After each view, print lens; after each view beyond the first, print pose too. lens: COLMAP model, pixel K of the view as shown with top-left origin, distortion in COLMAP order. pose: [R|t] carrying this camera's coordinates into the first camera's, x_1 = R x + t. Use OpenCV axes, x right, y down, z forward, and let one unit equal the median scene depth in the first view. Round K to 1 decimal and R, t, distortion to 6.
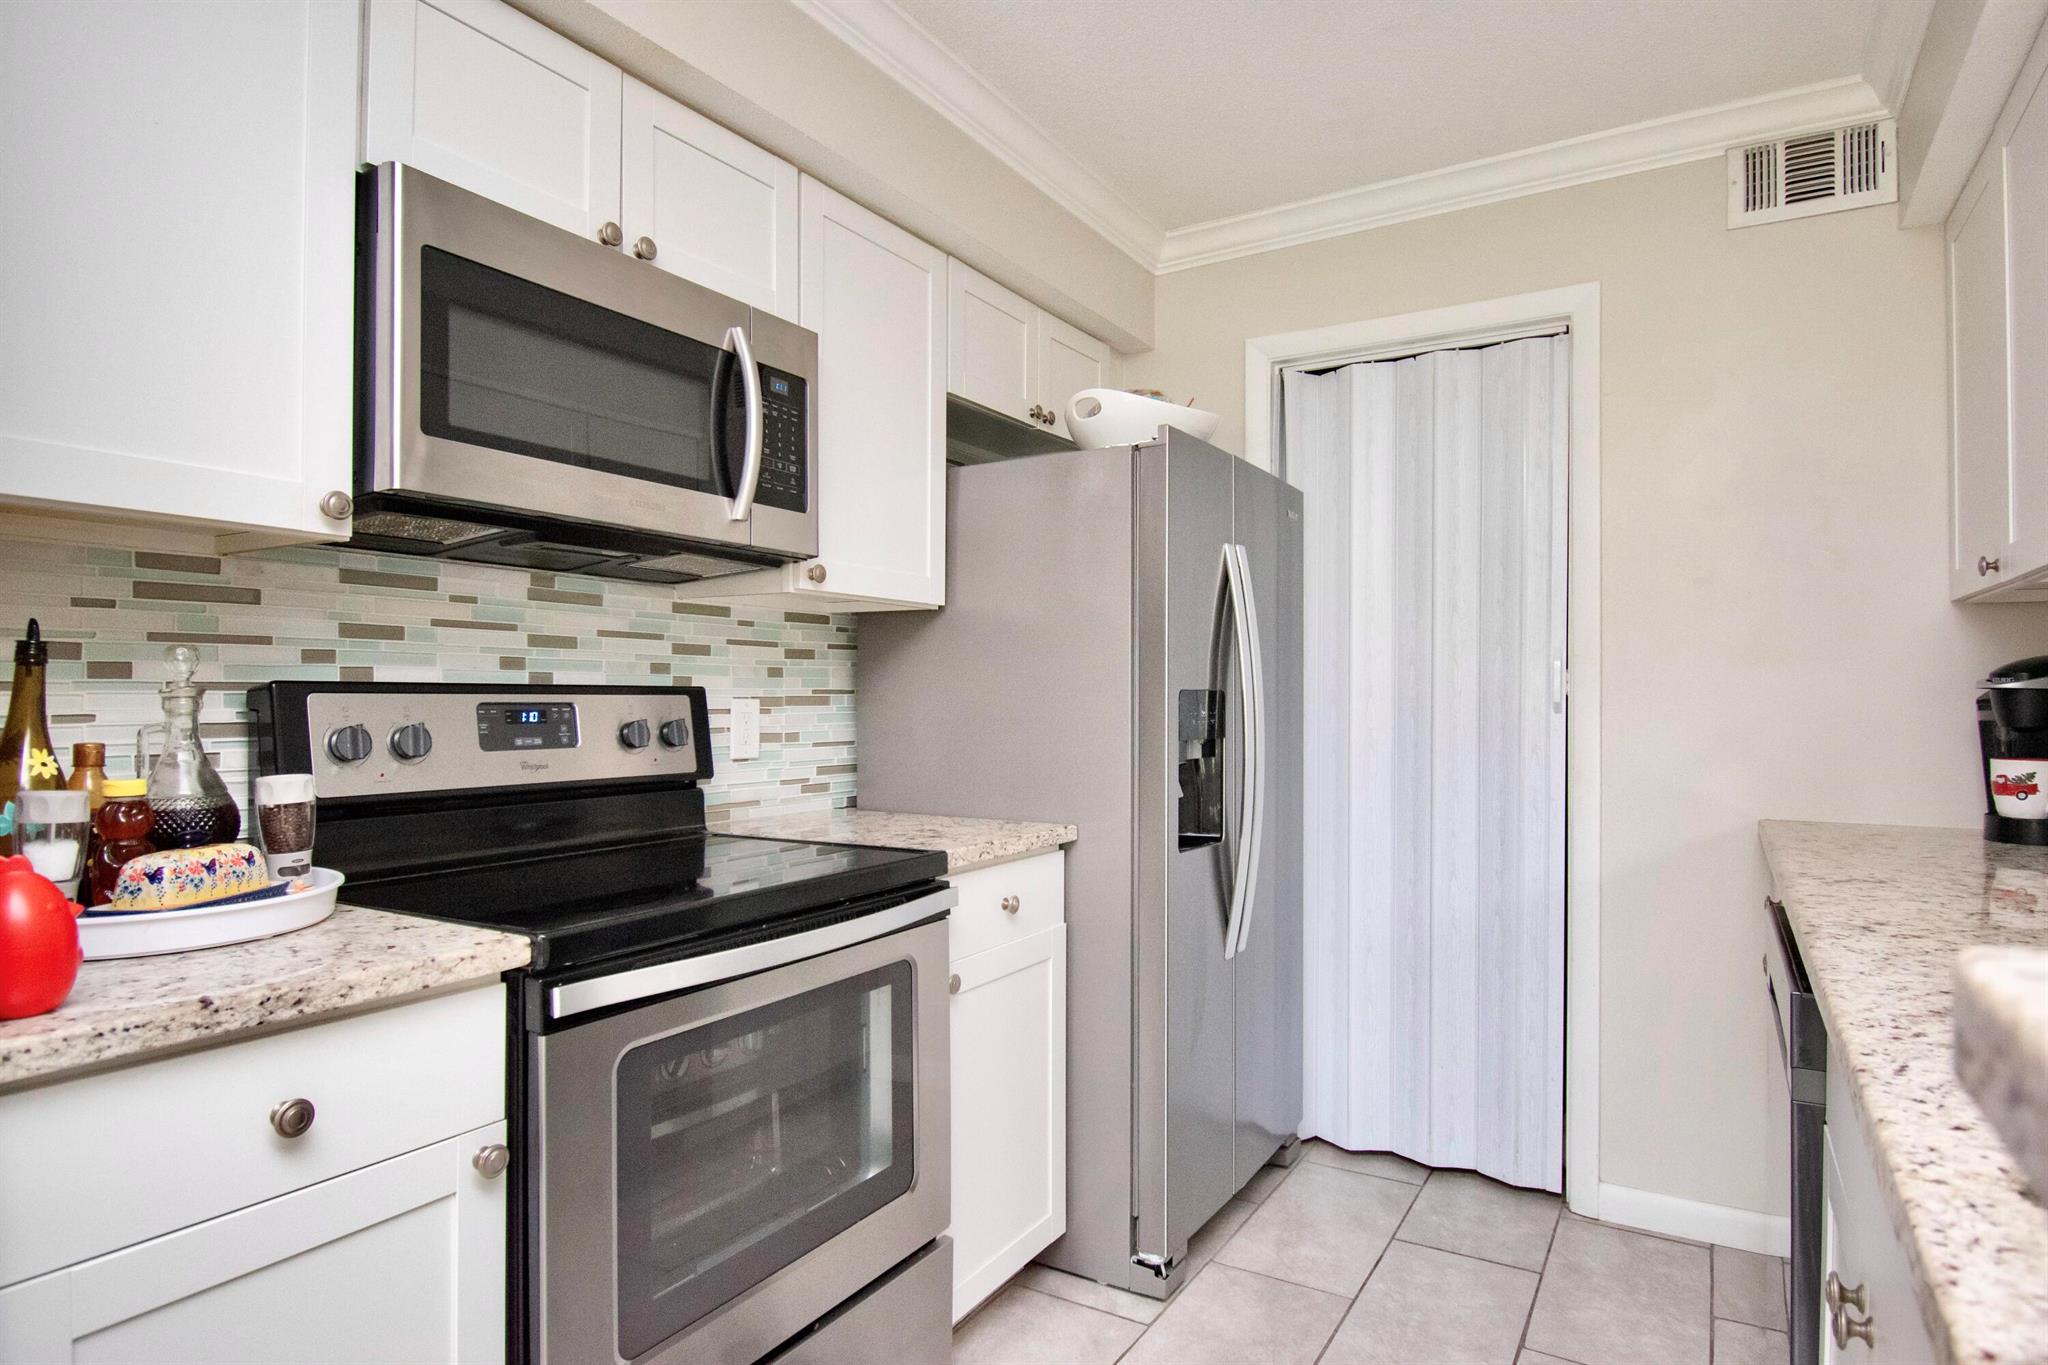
lens RADIAL K [[1125.2, 0, 1034.0], [0, 1125.2, 683.4], [0, 0, 1]] dist [0.033907, -0.041199]
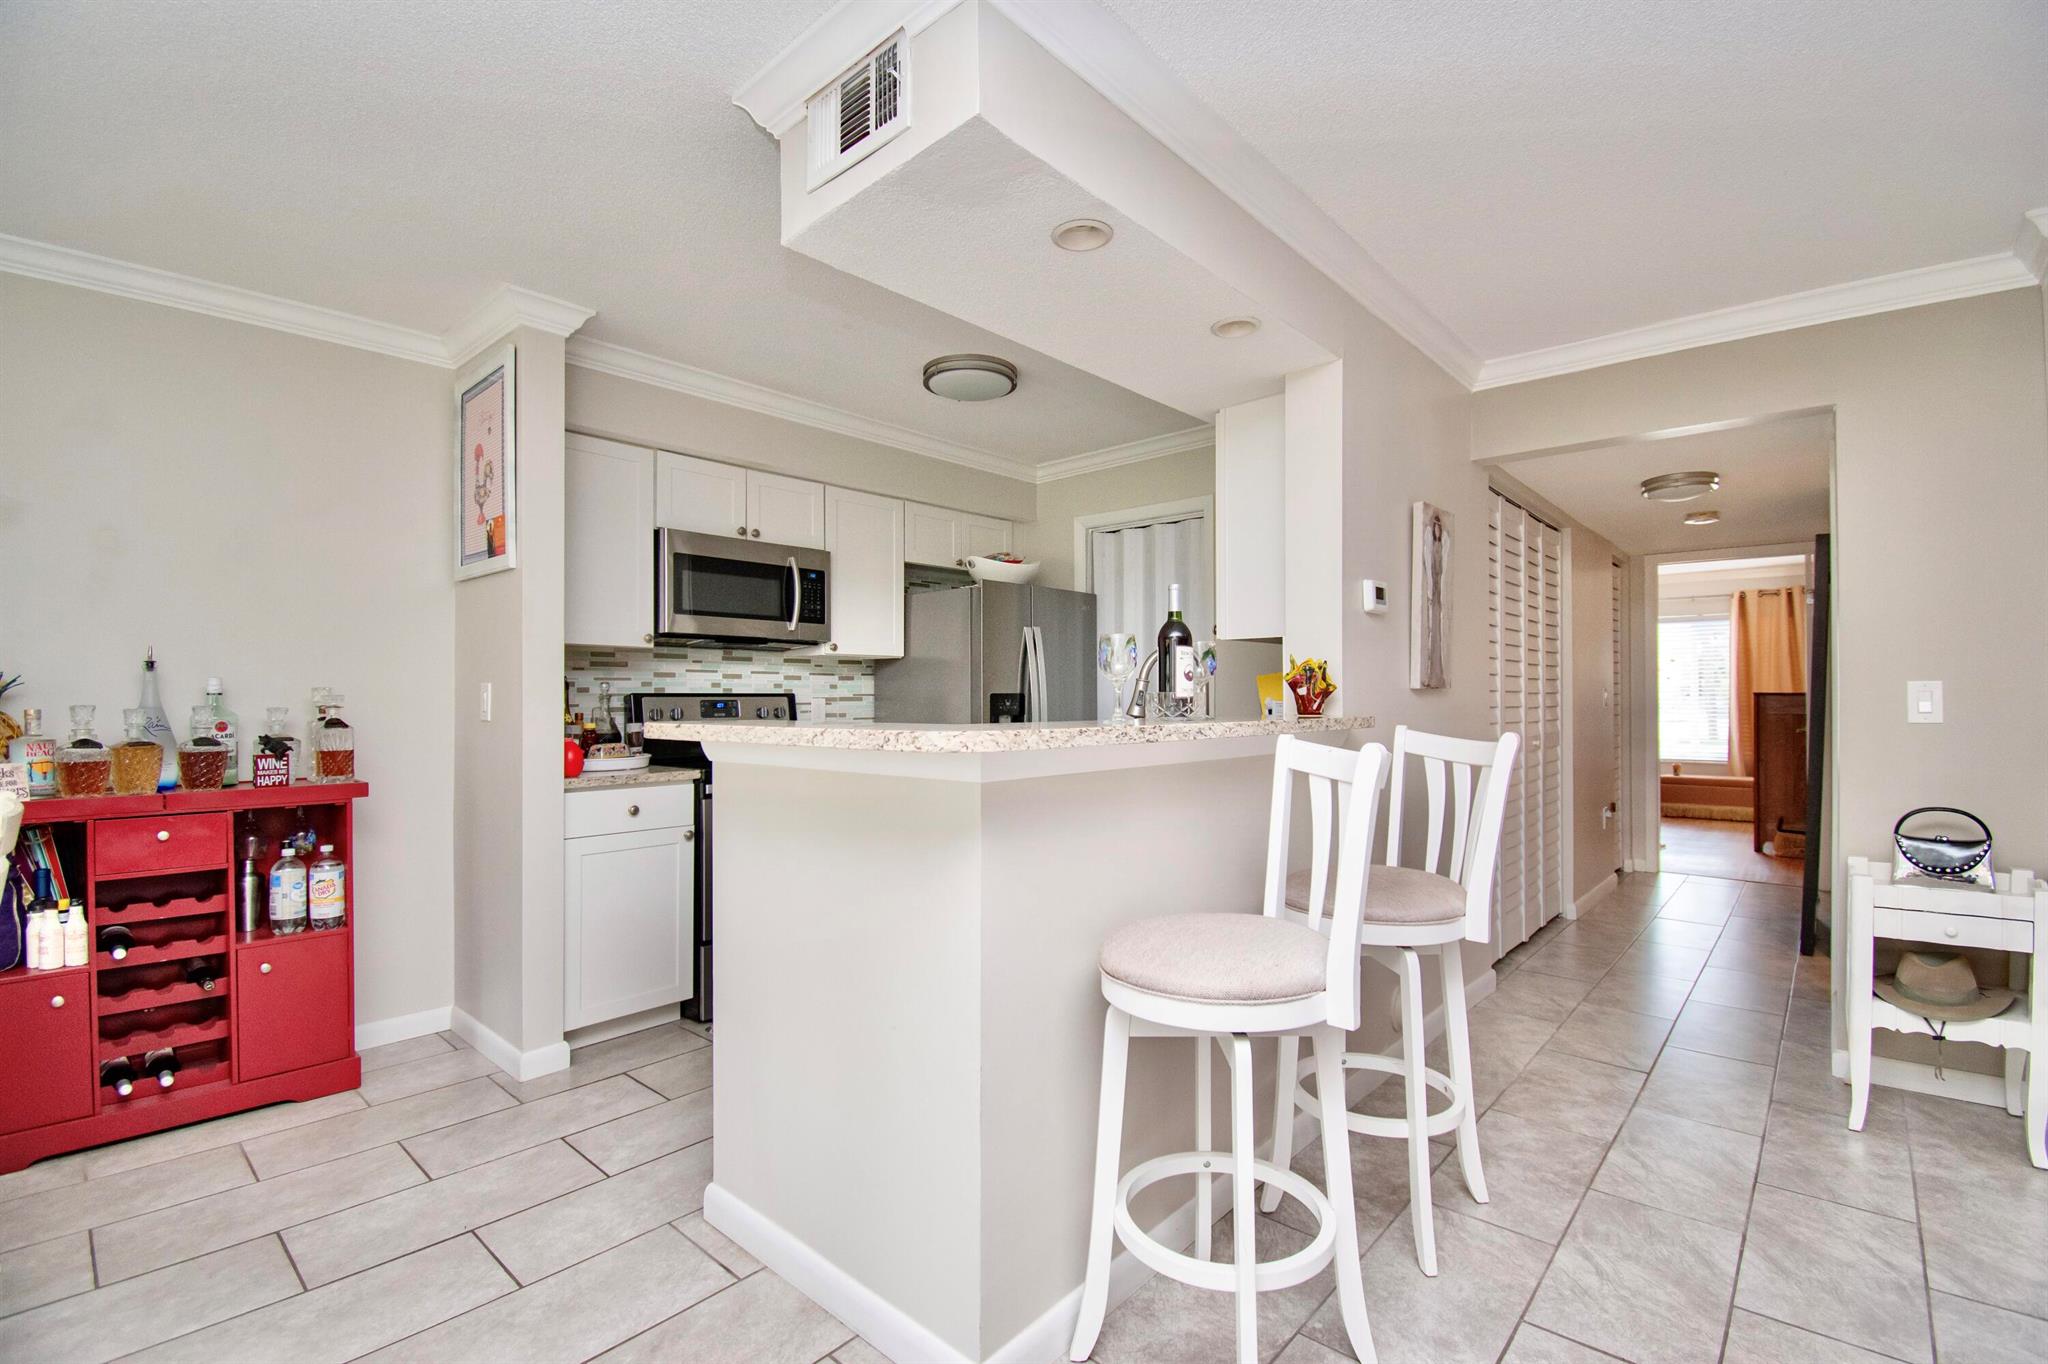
lens RADIAL K [[903.3, 0, 1046.2], [0, 903.3, 684.6], [0, 0, 1]] dist [0.015811, -0.018093]
pose [[0.984040, -0.009113, -0.177716, 0.612864], [0.008789, 0.999958, -0.002612, -0.006683], [0.177732, 0.001009, 0.984078, -0.855170]]
